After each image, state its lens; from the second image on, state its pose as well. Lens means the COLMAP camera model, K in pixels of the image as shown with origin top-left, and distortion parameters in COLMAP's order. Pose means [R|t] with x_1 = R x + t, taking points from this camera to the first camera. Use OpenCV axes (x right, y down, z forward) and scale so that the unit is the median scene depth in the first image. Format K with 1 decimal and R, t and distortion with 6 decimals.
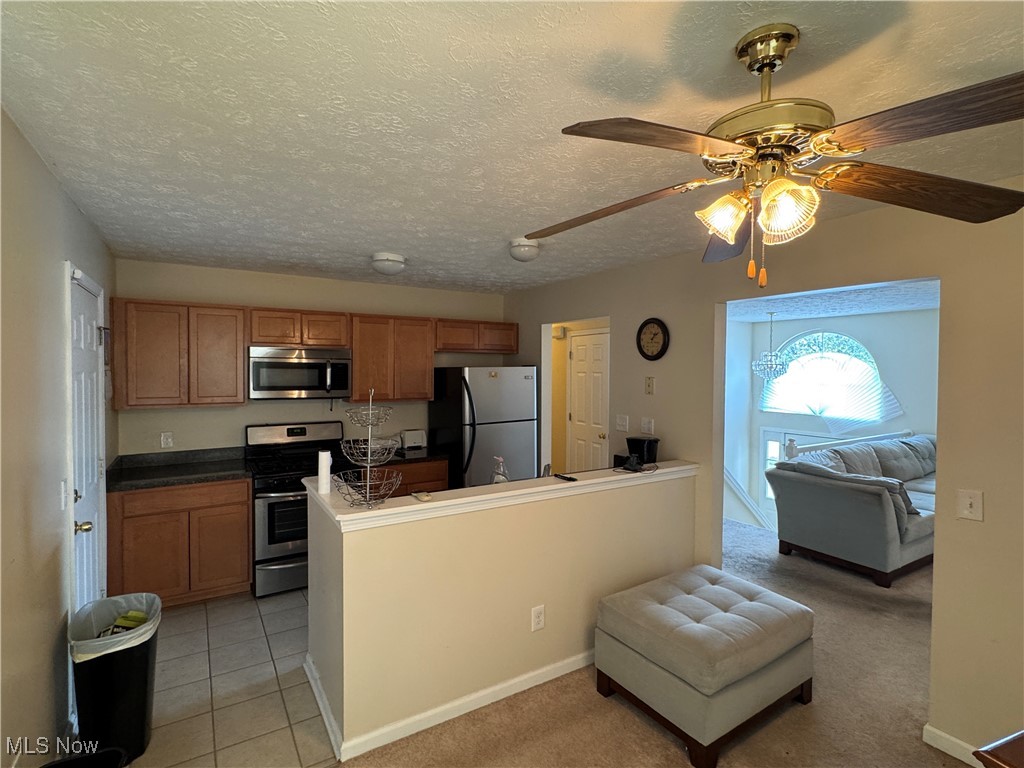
lens RADIAL K [[506.0, 0, 510.3], [0, 506.0, 382.9], [0, 0, 1]] dist [0.000282, 0.000200]
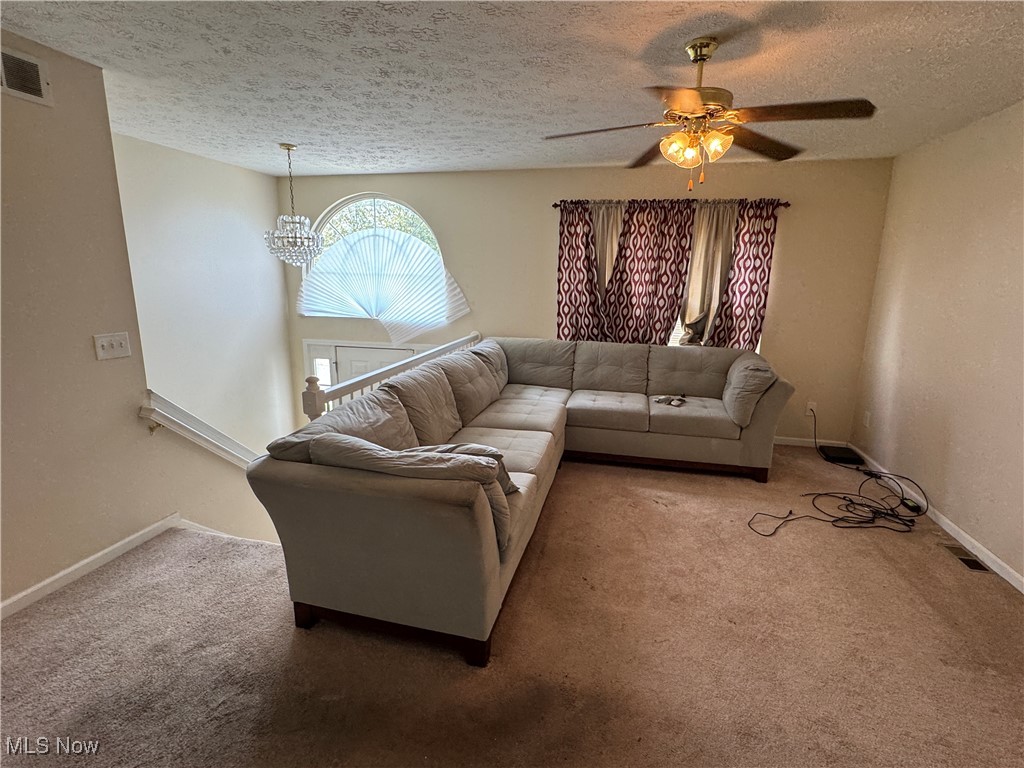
lens RADIAL K [[506.0, 0, 510.3], [0, 506.0, 382.6], [0, 0, 1]] dist [0.000282, 0.000200]
pose [[0.714034, -0.145674, 0.684788, 0.604233], [0.010803, 0.980290, 0.197271, 0.033855], [-0.700027, -0.133460, 0.701534, 0.880102]]
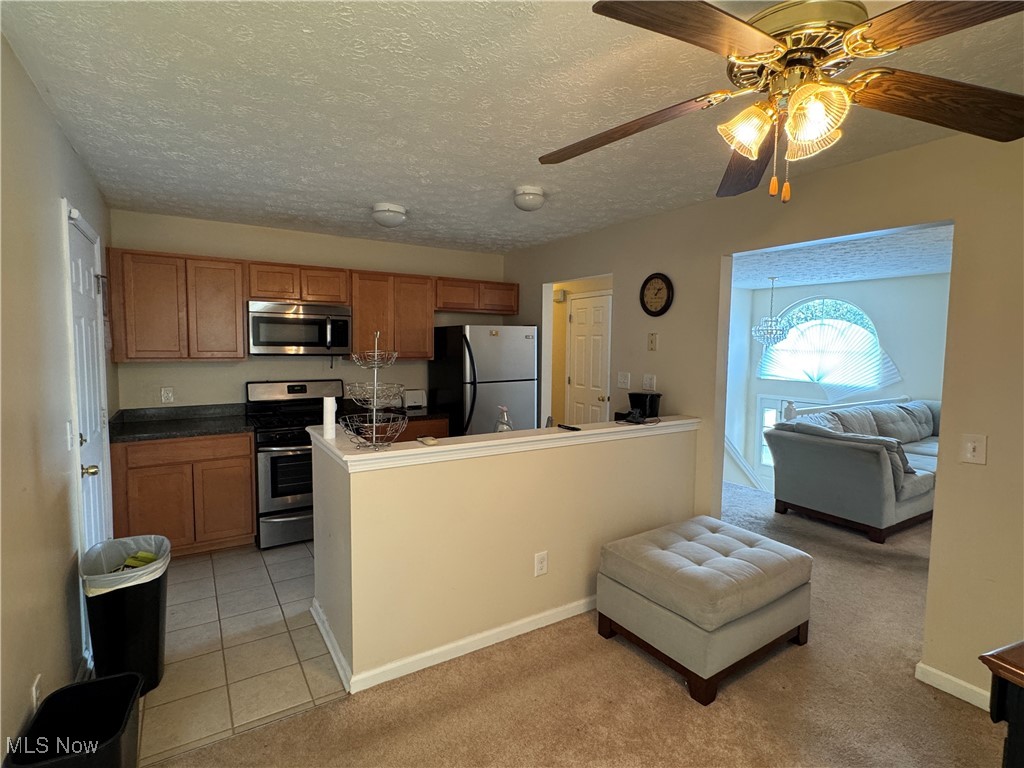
lens RADIAL K [[506.0, 0, 507.1], [0, 506.0, 383.4], [0, 0, 1]] dist [0.000282, 0.000200]
pose [[0.999981, 0.004895, 0.003719, -0.016930], [-0.005077, 0.998707, 0.050576, 0.046875], [-0.003466, -0.050594, 0.998713, 0.003230]]
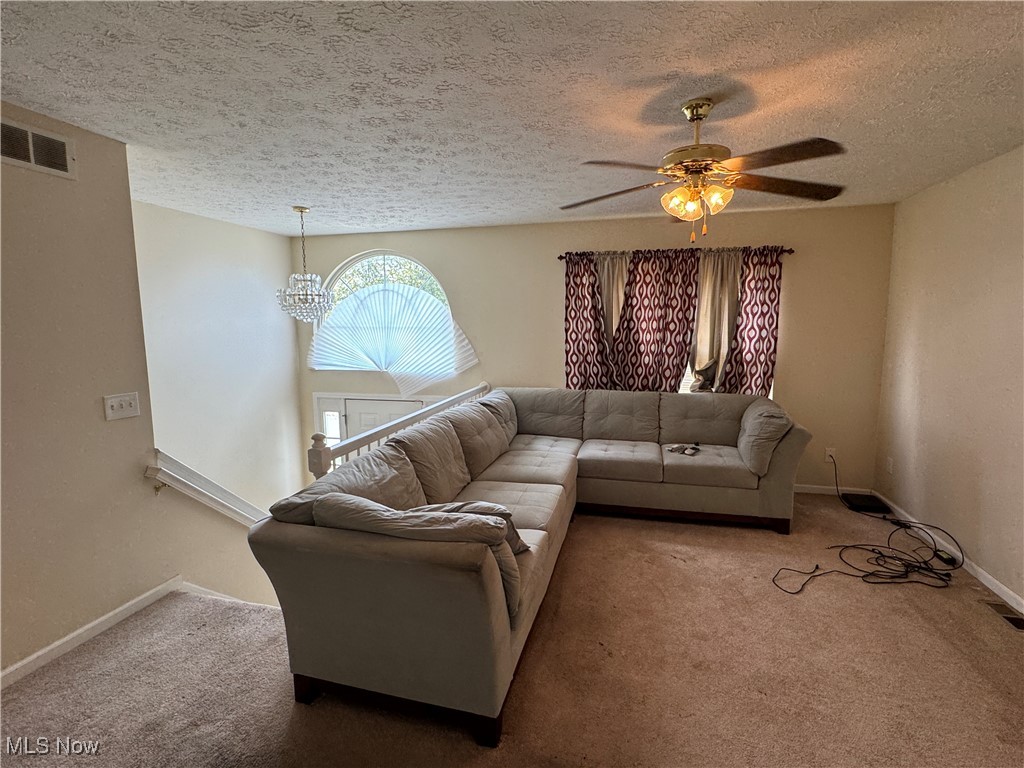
lens RADIAL K [[506.0, 0, 509.5], [0, 506.0, 383.1], [0, 0, 1]] dist [0.000282, 0.000200]
pose [[0.727072, -0.095819, 0.679842, 0.617203], [0.031765, 0.993848, 0.106104, 0.025193], [-0.685826, -0.055550, 0.725642, 0.886307]]
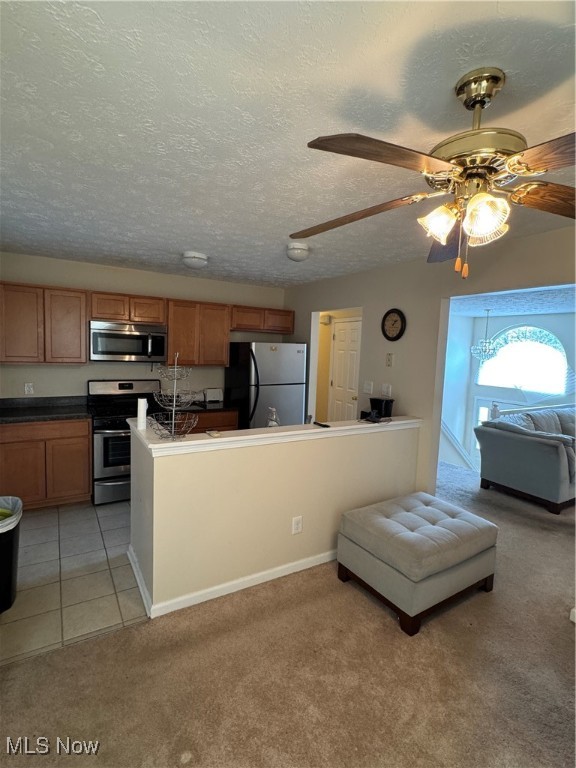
lens RADIAL K [[379.5, 0, 289.2], [0, 379.5, 383.3], [0, 0, 1]] dist [0.000282, 0.000200]
pose [[0.999433, 0.033258, -0.005224, 0.023118], [-0.032860, 0.997442, 0.063475, 0.014928], [0.007322, -0.063267, 0.997970, -0.002877]]
